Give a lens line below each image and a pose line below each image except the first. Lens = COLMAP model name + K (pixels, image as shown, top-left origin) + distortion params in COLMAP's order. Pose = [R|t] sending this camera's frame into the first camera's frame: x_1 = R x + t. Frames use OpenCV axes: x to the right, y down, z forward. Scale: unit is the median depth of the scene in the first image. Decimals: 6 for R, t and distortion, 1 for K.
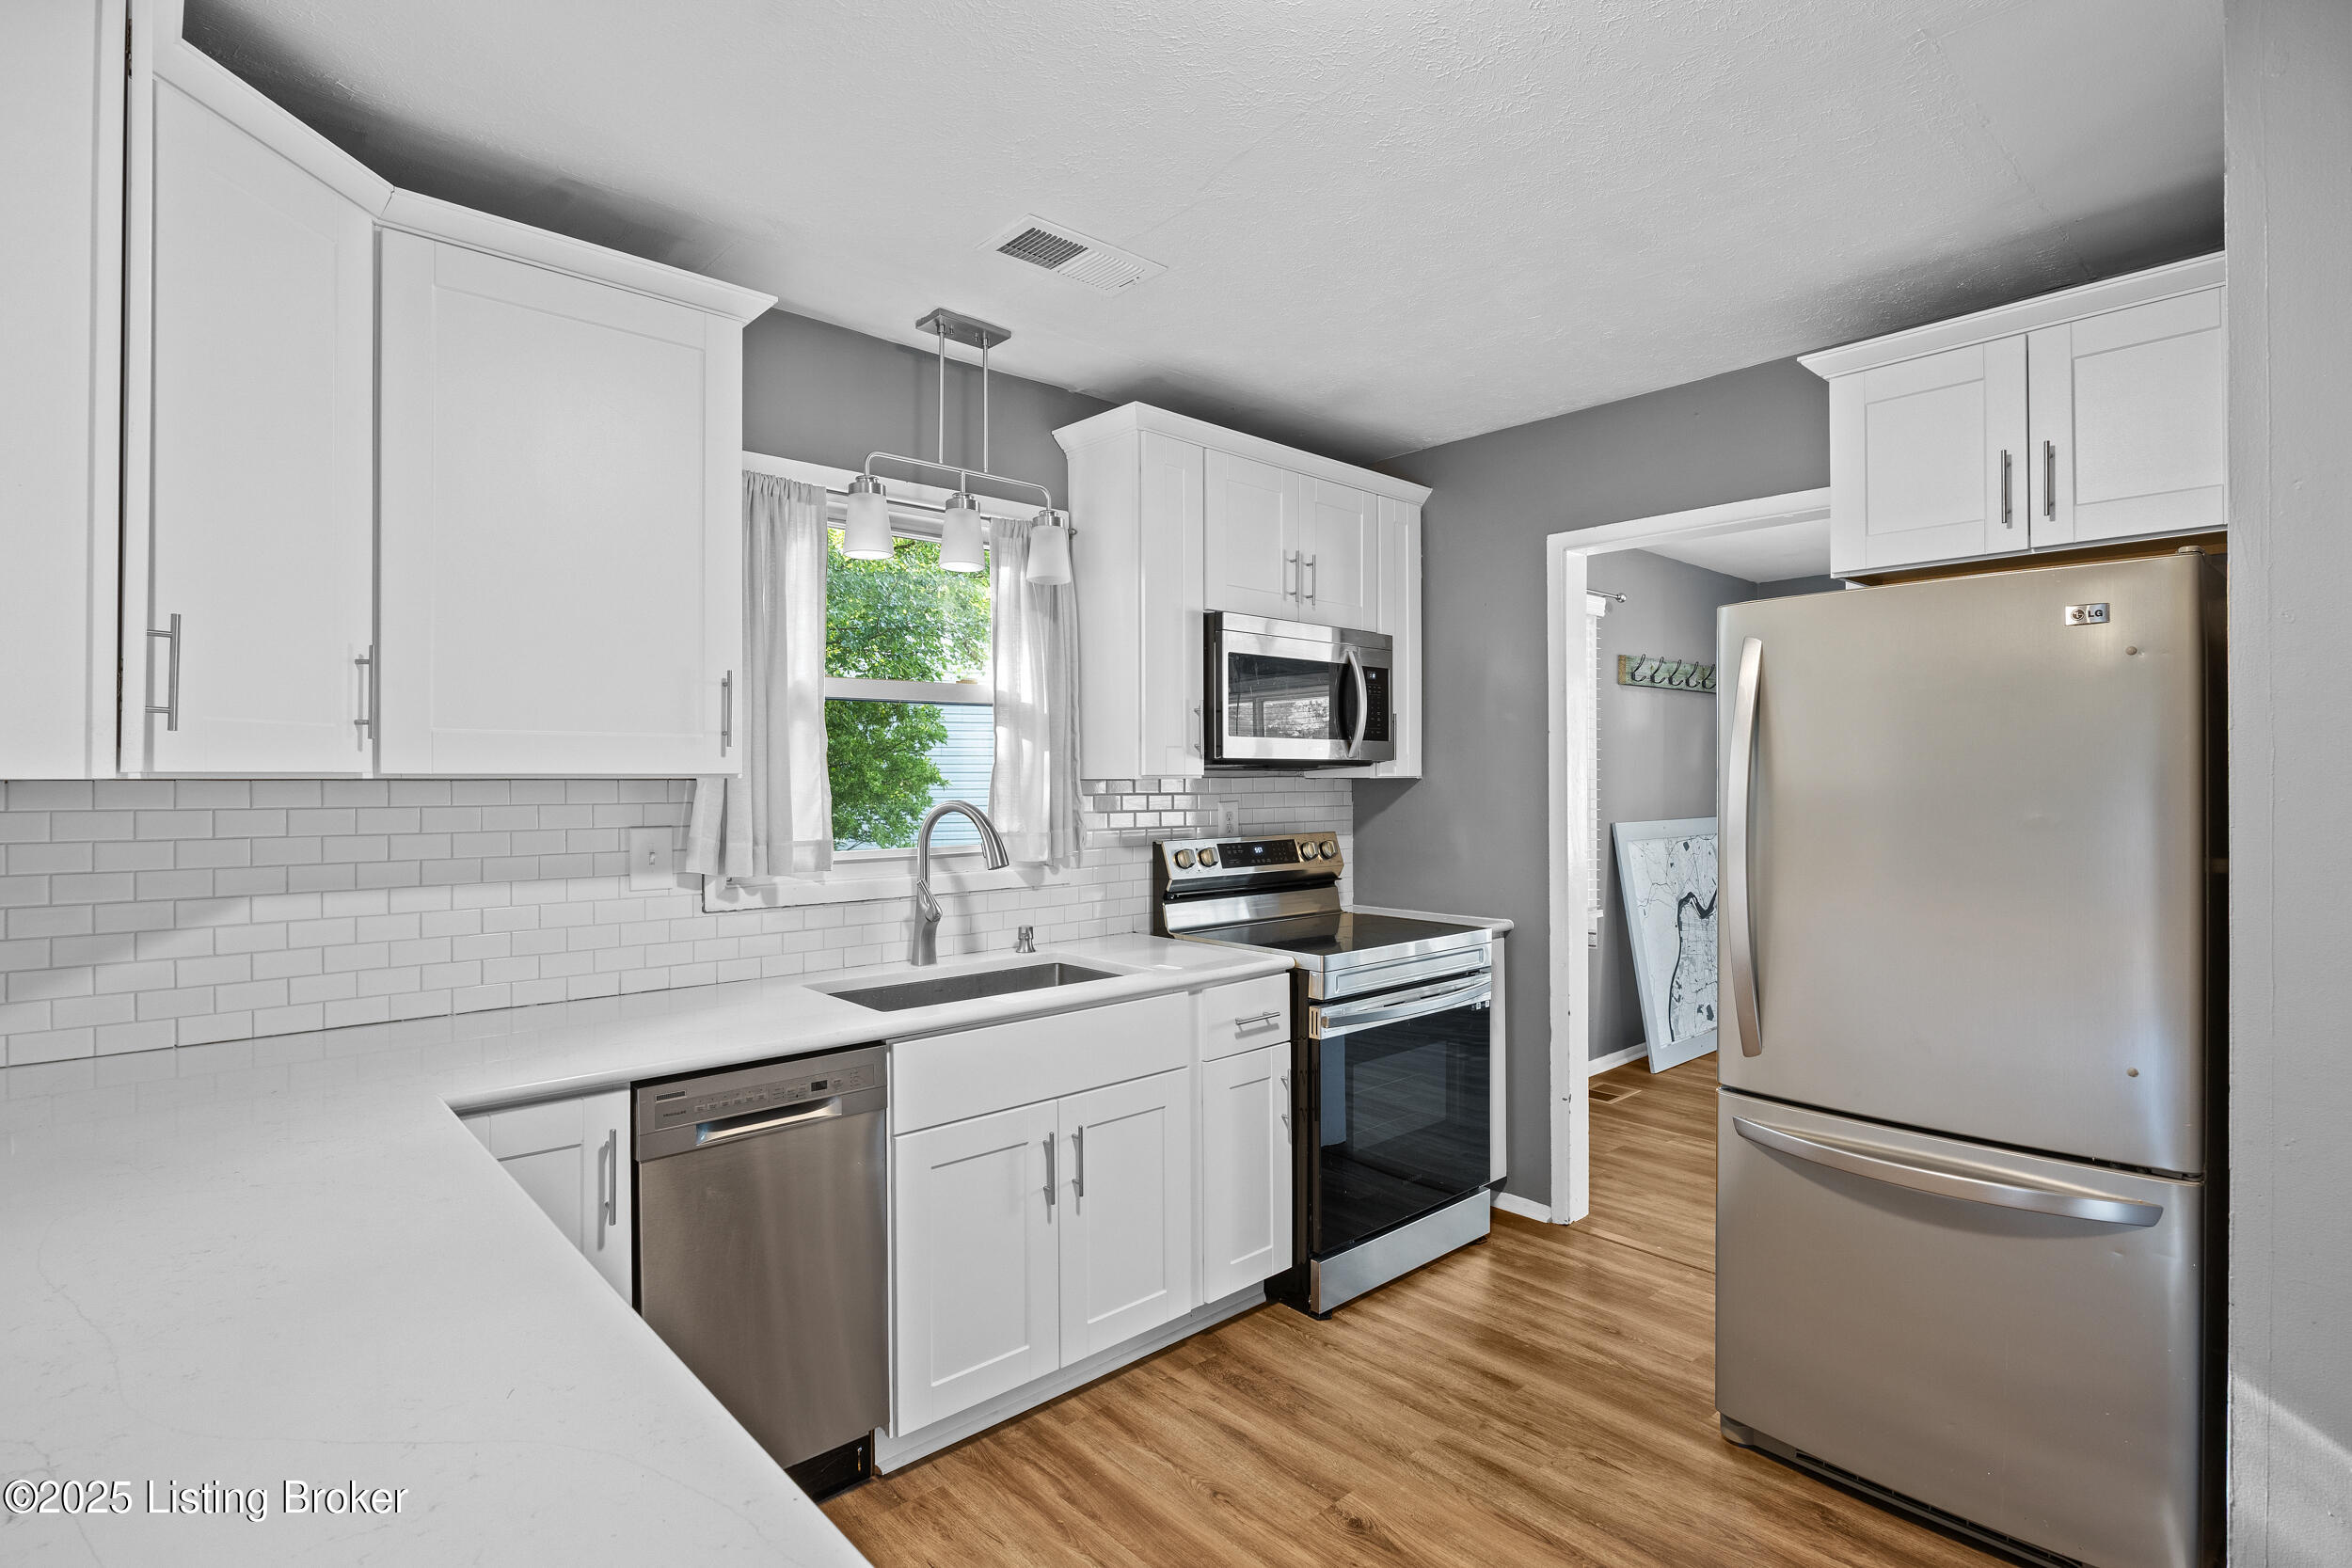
lens RADIAL K [[1156.6, 0, 1176.0], [0, 1156.6, 784.0], [0, 0, 1]] dist [-0.000038, 0.000008]
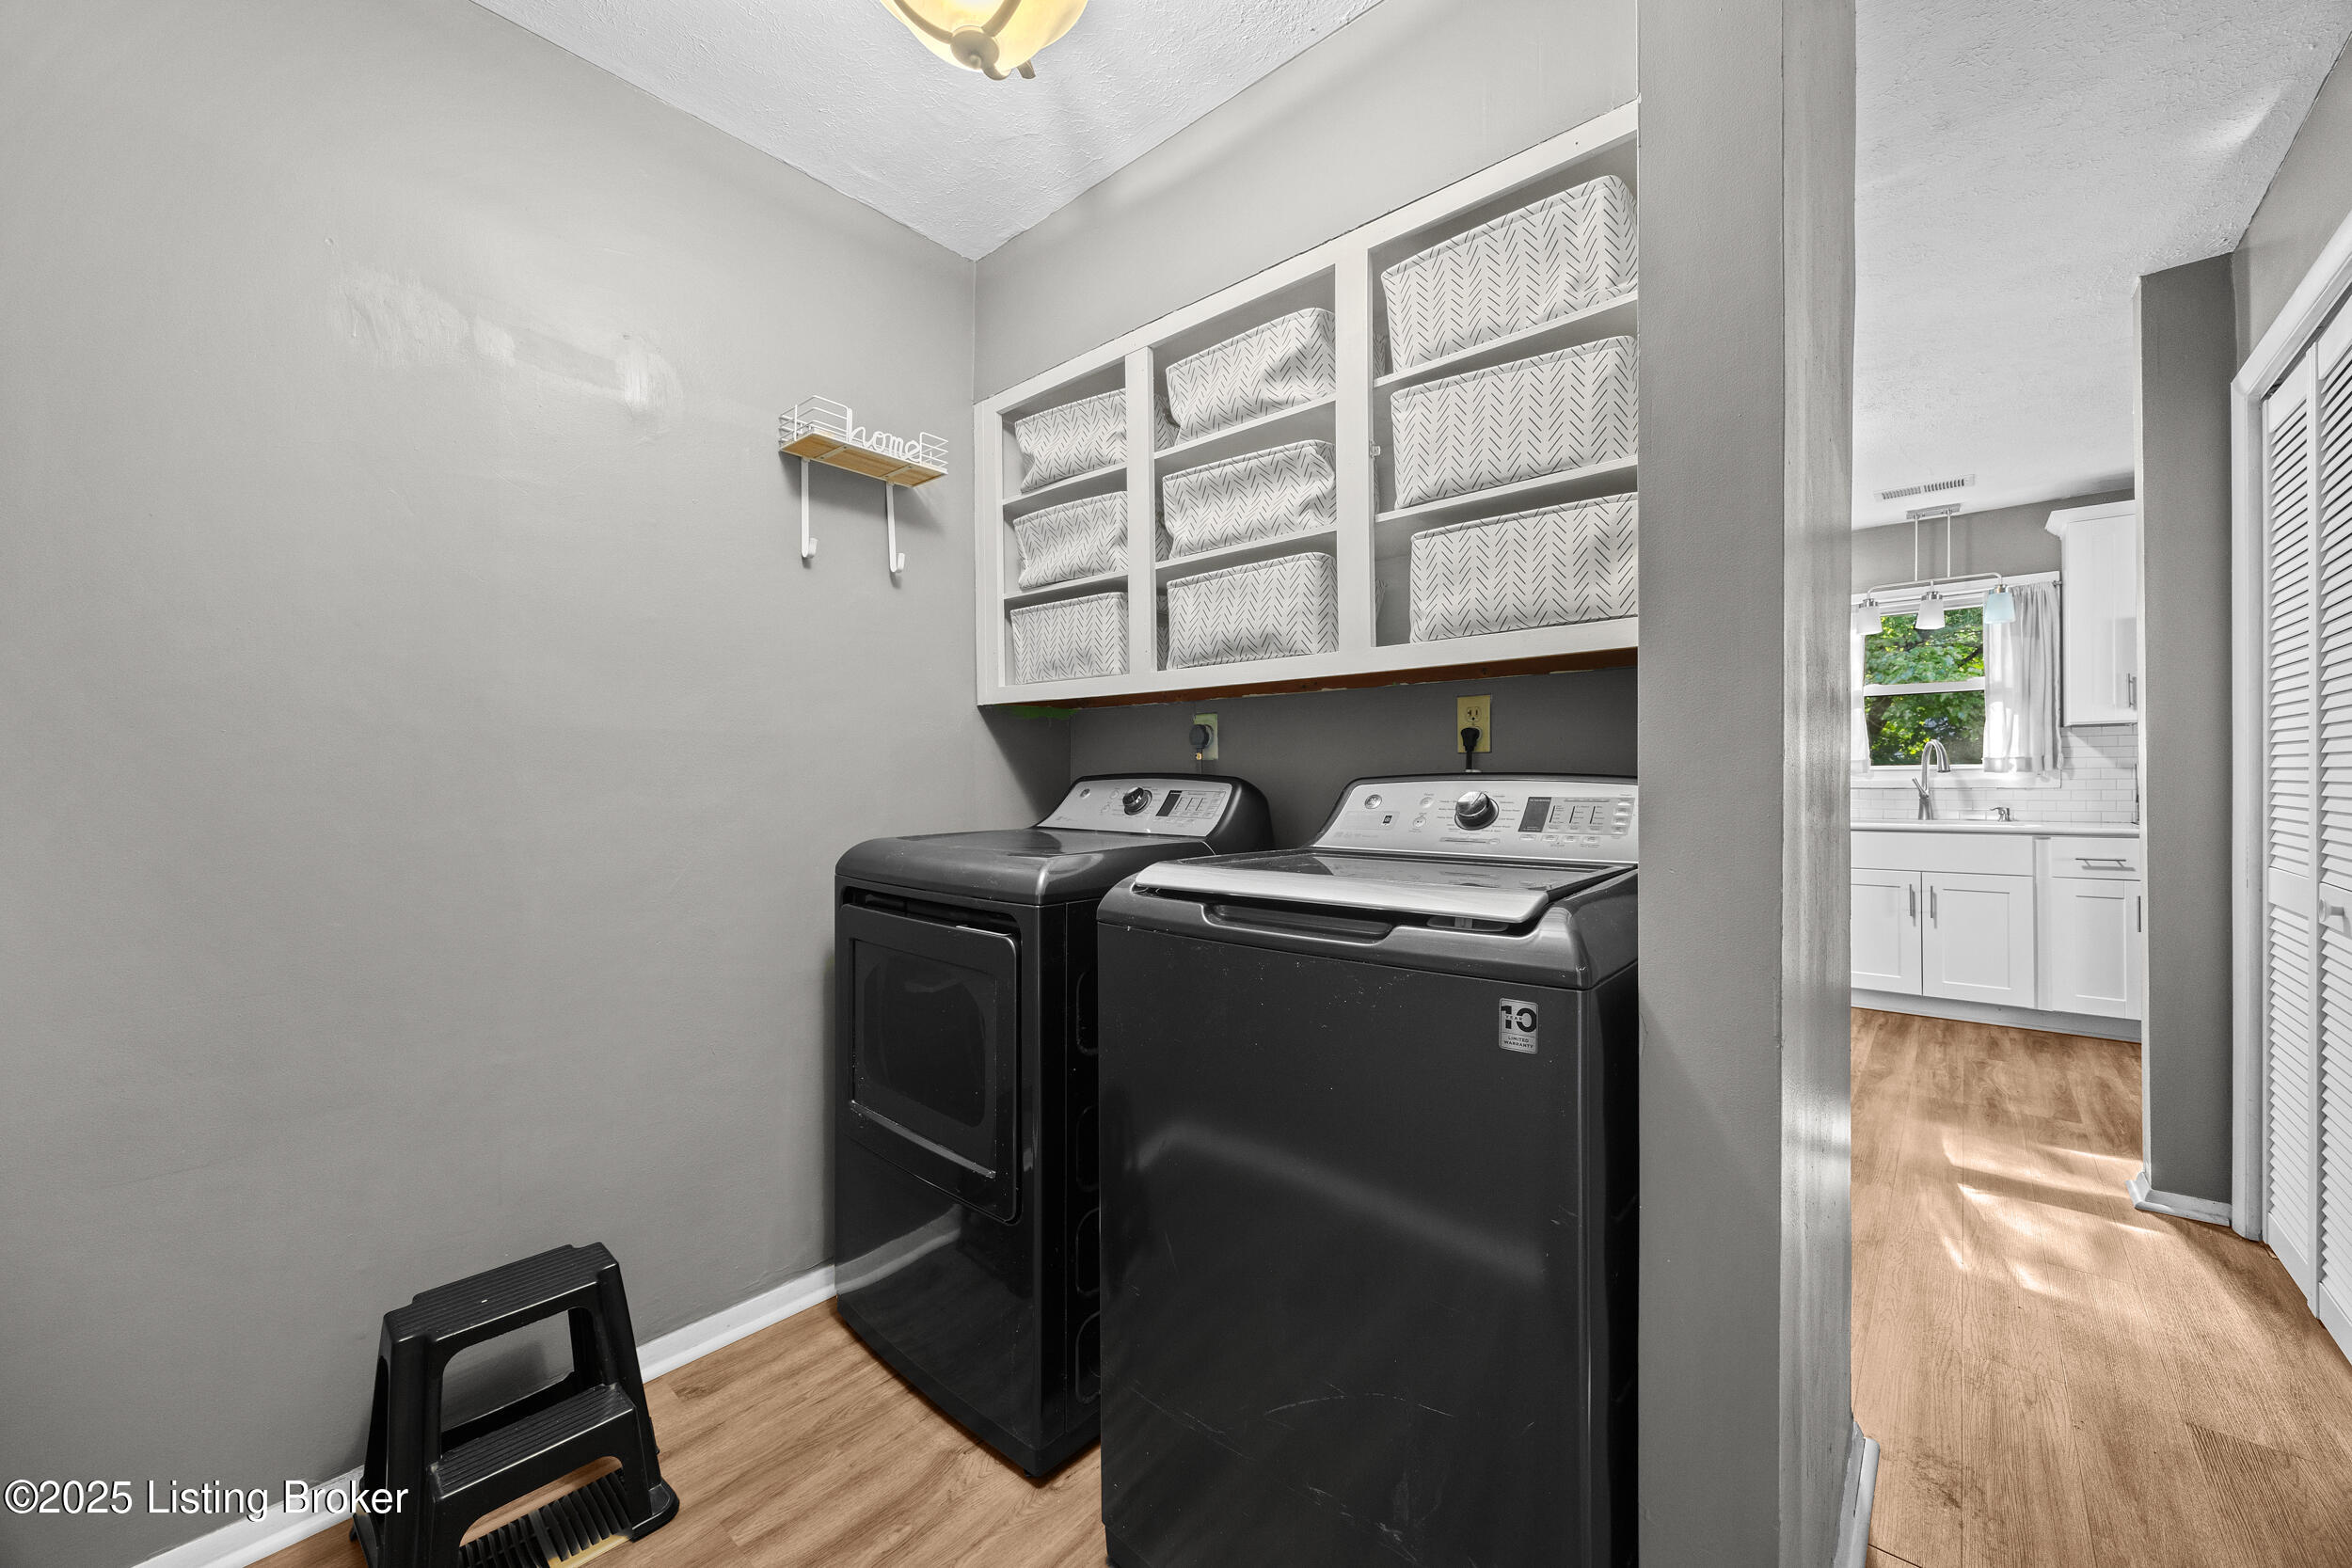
lens RADIAL K [[890.7, 0, 1184.4], [0, 890.7, 781.2], [0, 0, 1]] dist [-0.006739, 0.000274]
pose [[0.110397, 0.003545, -0.993881, 1.262573], [-0.001621, 0.999993, 0.003386, 0.086497], [0.993886, 0.001238, 0.110402, -0.514009]]
